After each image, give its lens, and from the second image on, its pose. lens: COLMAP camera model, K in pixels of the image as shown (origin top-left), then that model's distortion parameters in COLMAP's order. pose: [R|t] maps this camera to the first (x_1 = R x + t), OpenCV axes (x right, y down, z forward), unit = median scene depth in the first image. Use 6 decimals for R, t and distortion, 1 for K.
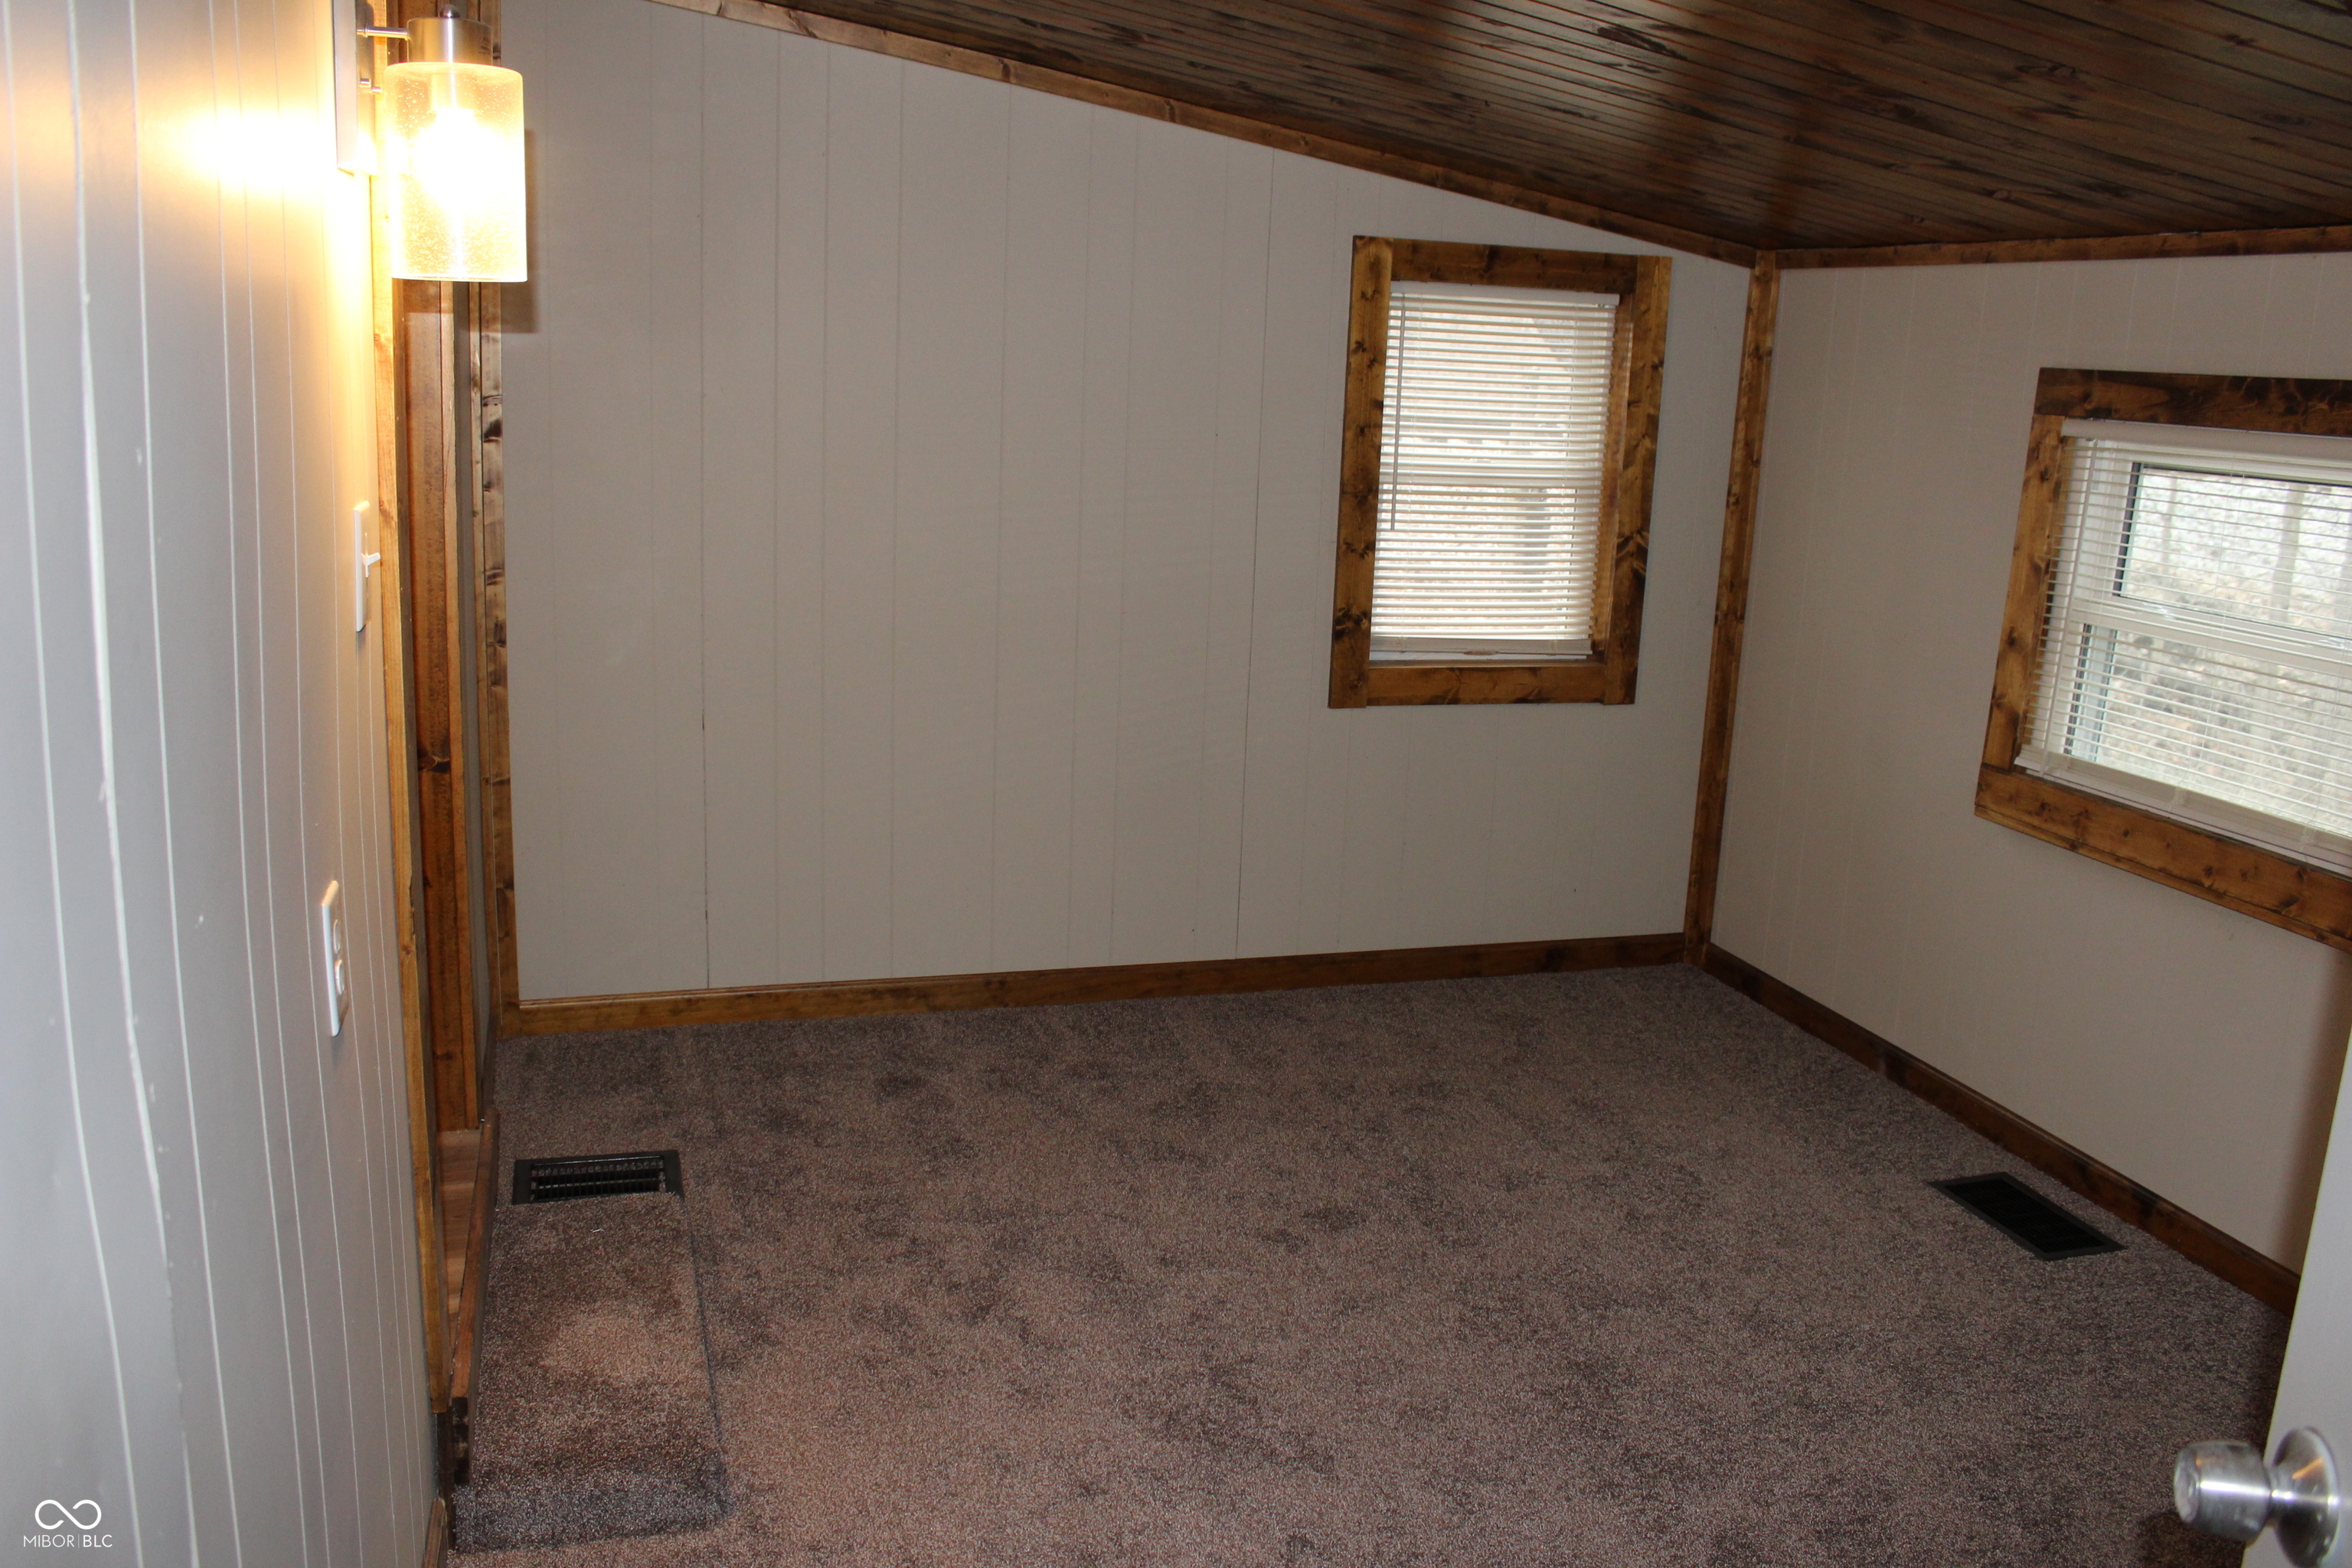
lens RADIAL K [[1943.2, 0, 1176.0], [0, 1943.2, 784.0], [0, 0, 1]] dist [-0.176961, 0.168691]
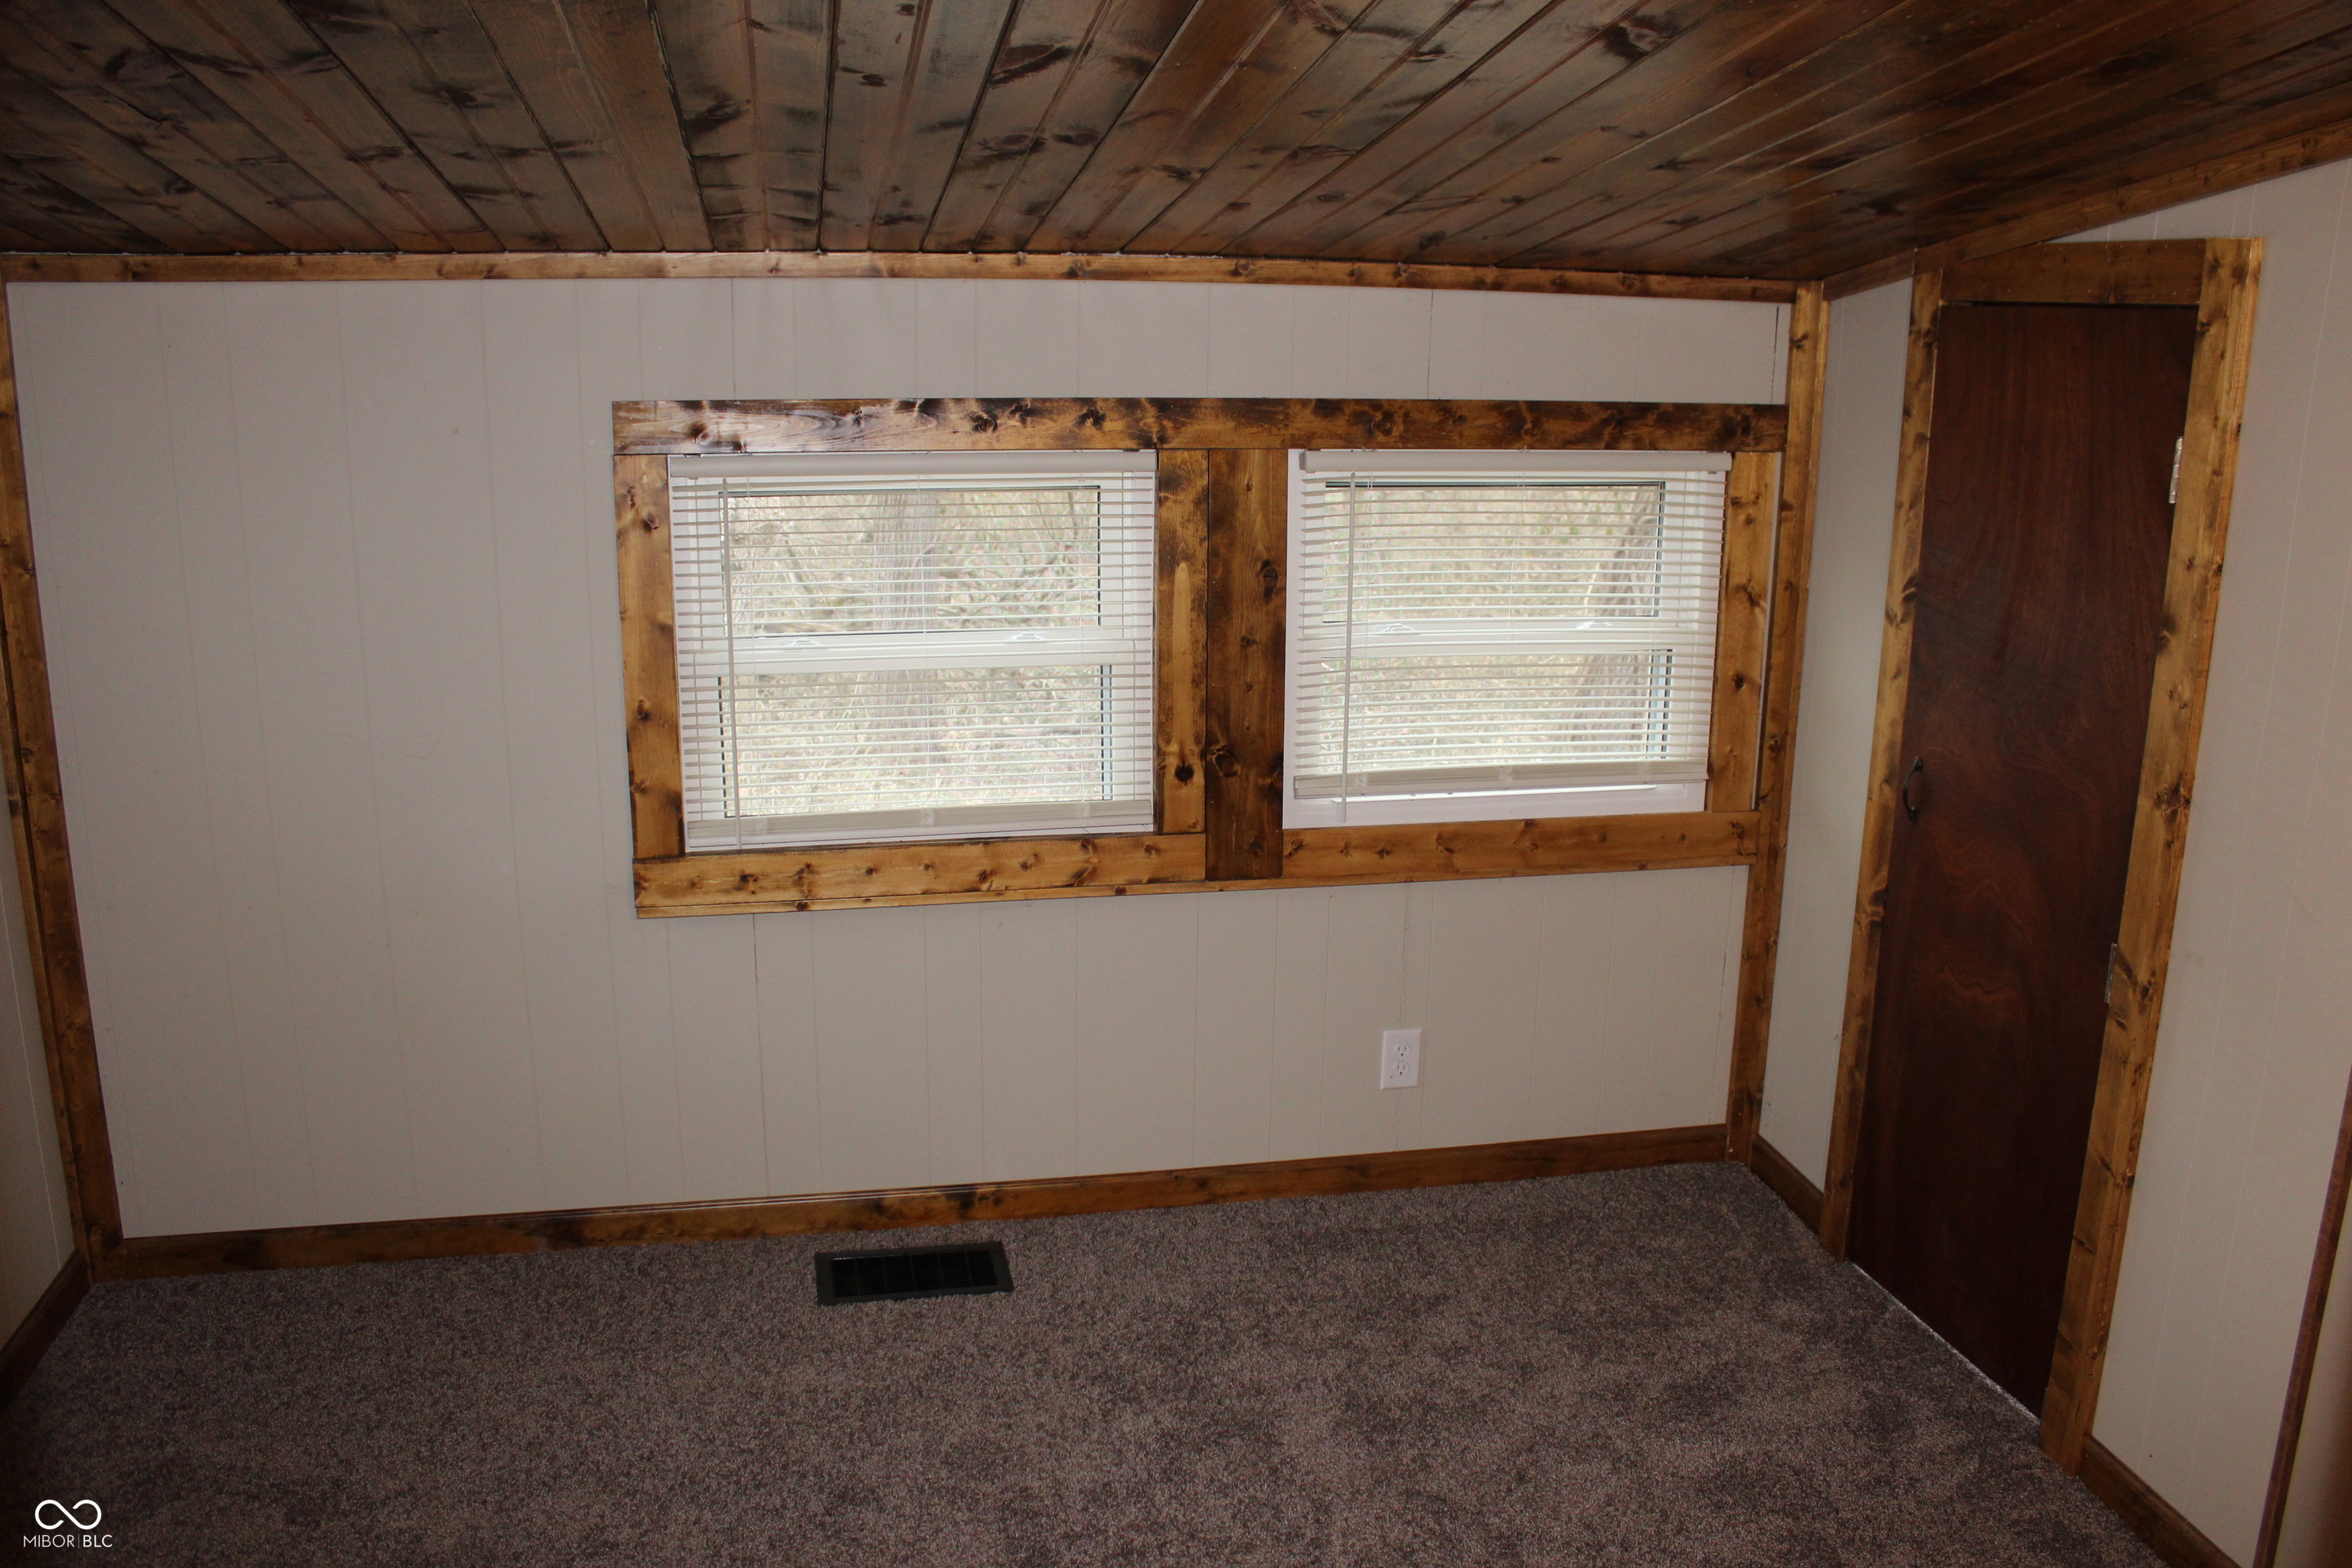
lens RADIAL K [[1943.2, 0, 1176.0], [0, 1943.2, 784.0], [0, 0, 1]] dist [-0.176961, 0.168691]
pose [[0.080896, -0.279515, 0.956727, -0.399991], [0.213669, 0.942422, 0.257269, -0.225959], [-0.973551, 0.183611, 0.135961, 0.661484]]
